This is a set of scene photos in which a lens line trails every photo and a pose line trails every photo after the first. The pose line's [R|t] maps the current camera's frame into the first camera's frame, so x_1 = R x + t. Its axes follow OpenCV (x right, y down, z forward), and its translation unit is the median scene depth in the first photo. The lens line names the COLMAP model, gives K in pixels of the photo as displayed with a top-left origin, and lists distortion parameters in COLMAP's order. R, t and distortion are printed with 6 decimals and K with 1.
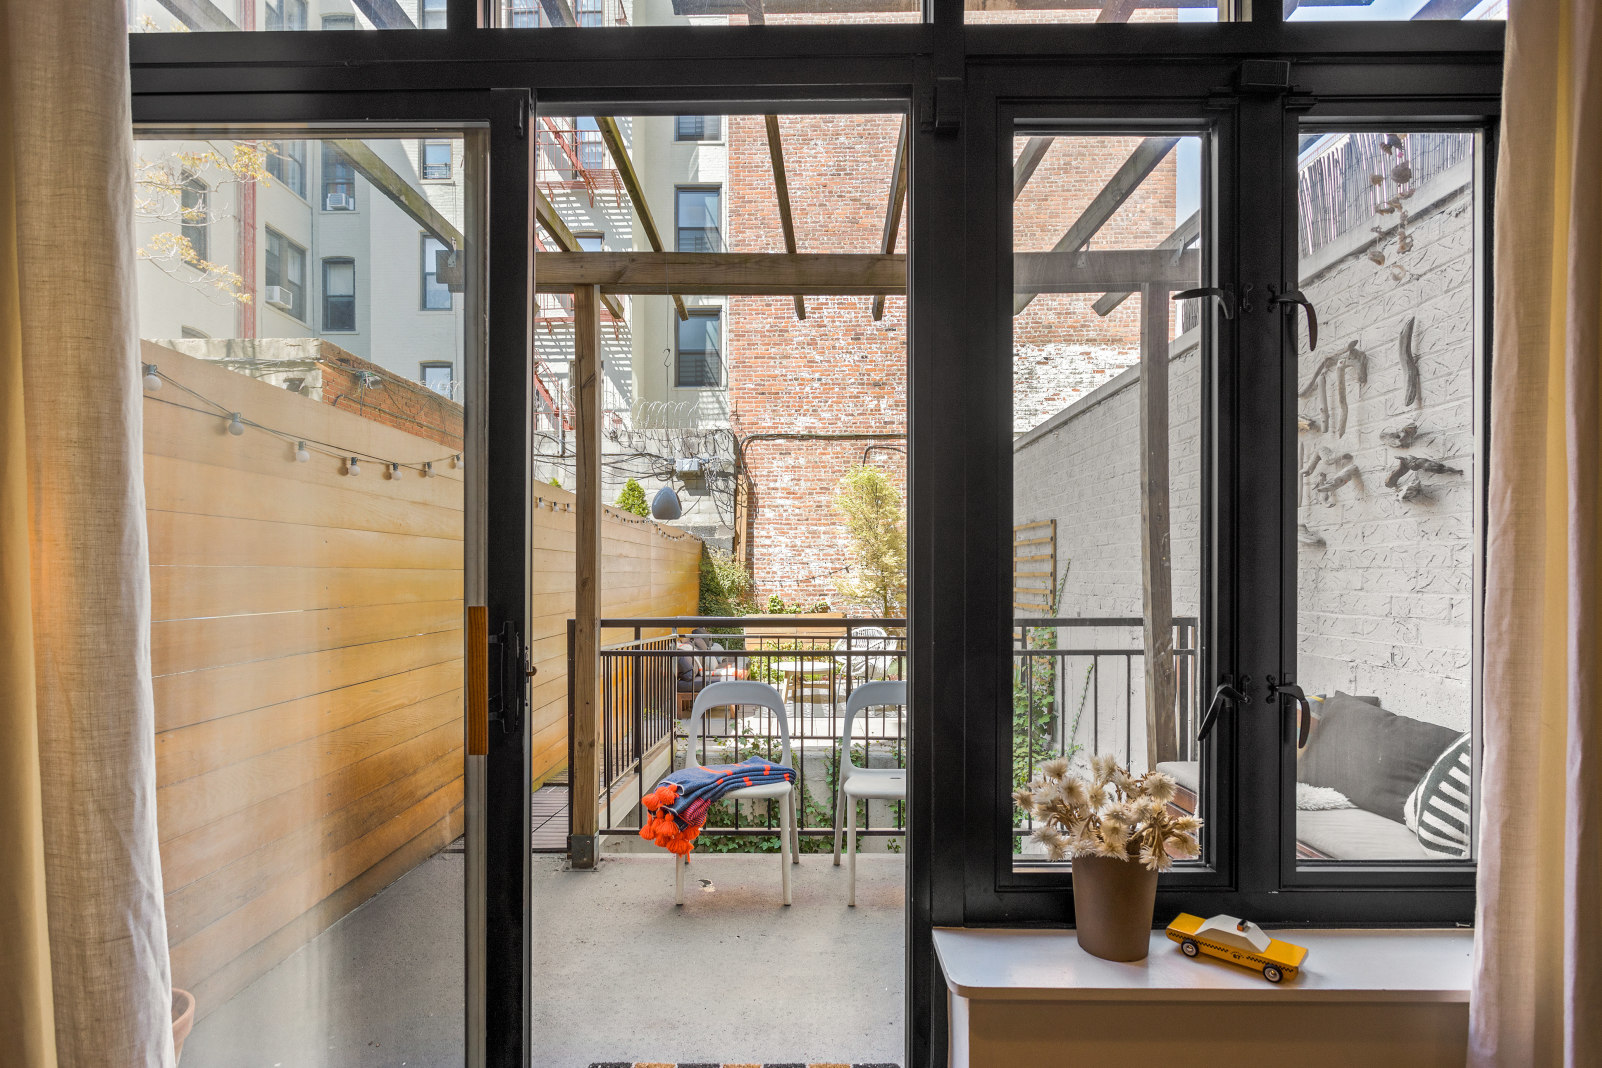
lens RADIAL K [[883.6, 0, 801.8], [0, 883.6, 544.6], [0, 0, 1]] dist [-0.000851, -0.000004]
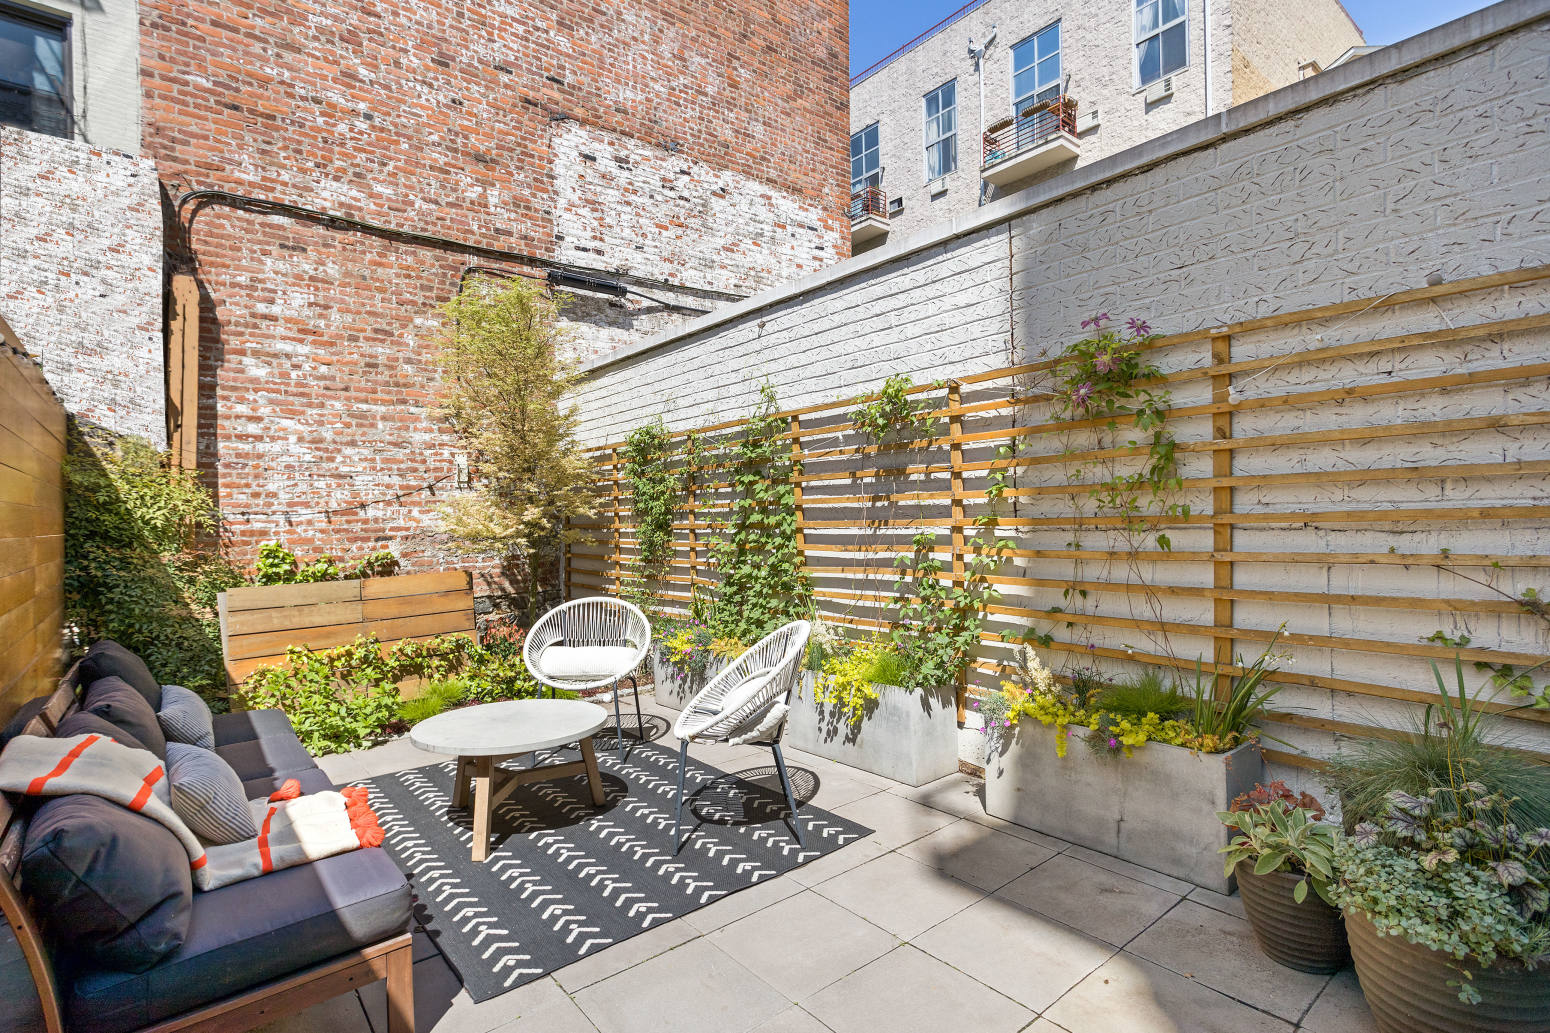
lens RADIAL K [[761.9, 0, 768.6], [0, 761.9, 509.8], [0, 0, 1]] dist [-0.001457, -0.000035]
pose [[0.773825, -0.014033, 0.633244, -0.082729], [0.010513, 0.999901, 0.009312, 0.038389], [-0.633313, -0.000548, 0.773896, 0.514954]]
